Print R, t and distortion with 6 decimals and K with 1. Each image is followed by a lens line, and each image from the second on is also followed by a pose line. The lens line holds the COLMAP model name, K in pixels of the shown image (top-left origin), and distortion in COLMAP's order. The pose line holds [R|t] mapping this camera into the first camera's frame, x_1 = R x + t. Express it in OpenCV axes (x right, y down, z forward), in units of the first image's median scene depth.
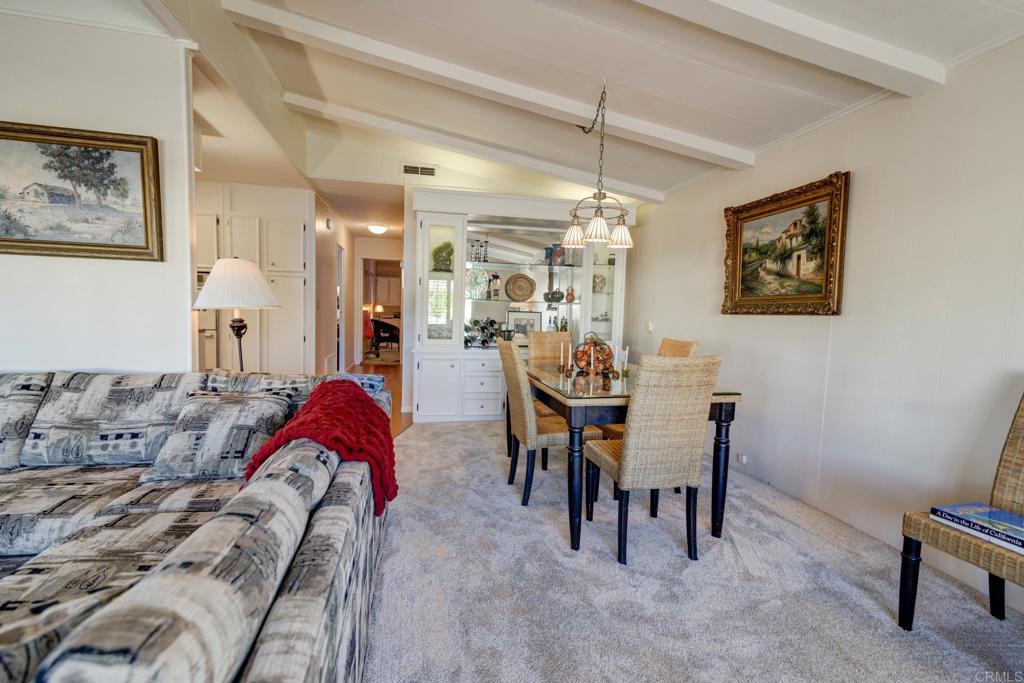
lens RADIAL K [[458.2, 0, 512.0], [0, 458.2, 341.5], [0, 0, 1]] dist [0.015628, -0.000013]
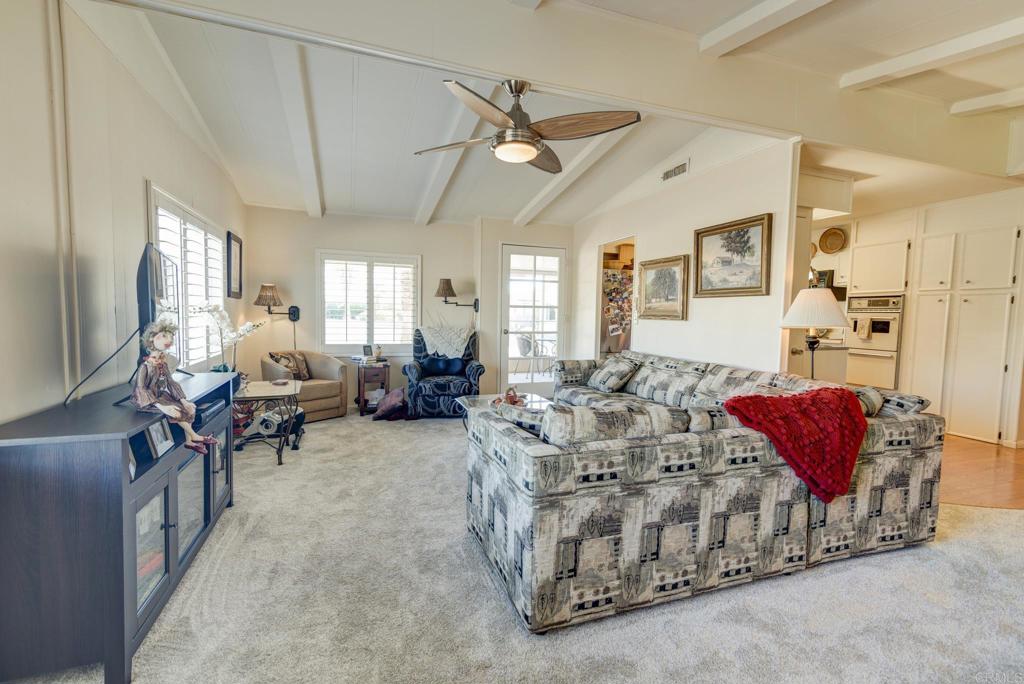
lens RADIAL K [[455.4, 0, 512.0], [0, 455.4, 342.0], [0, 0, 1]] dist [0.011281, -0.000650]
pose [[0.129834, 0.031970, -0.991020, 0.509559], [-0.084806, 0.996176, 0.021026, 0.010584], [0.987902, 0.081314, 0.132048, 0.020694]]
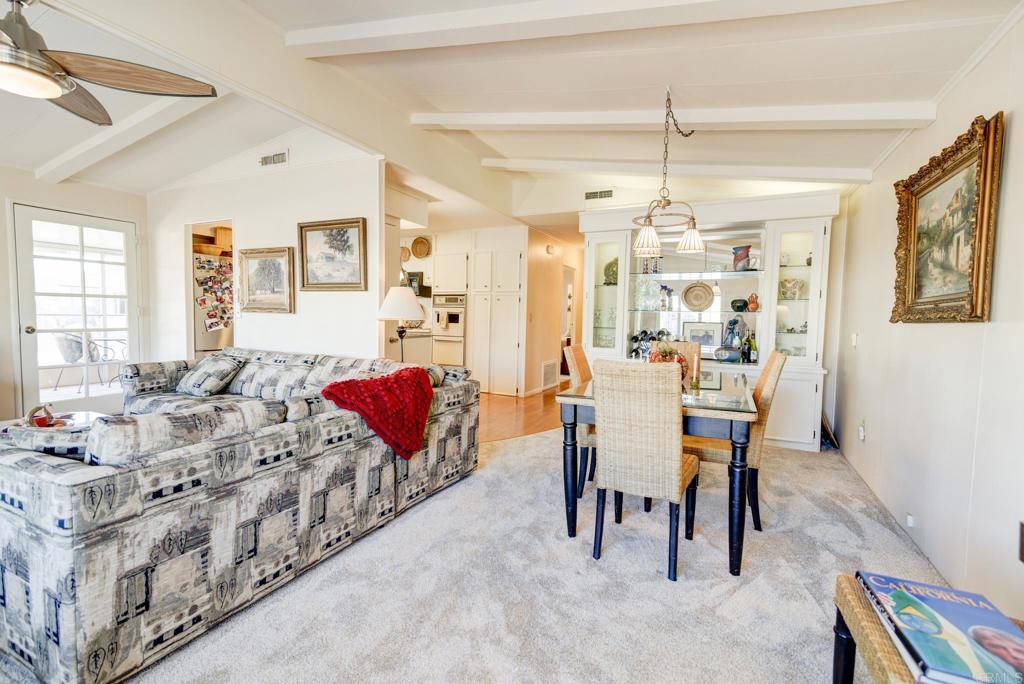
lens RADIAL K [[455.4, 0, 512.0], [0, 455.4, 342.0], [0, 0, 1]] dist [0.011281, -0.000650]
pose [[0.793025, 0.021483, -0.608811, 0.571386], [-0.039250, 0.999103, -0.015871, 0.011539], [0.607924, 0.036482, 0.793157, 0.033405]]
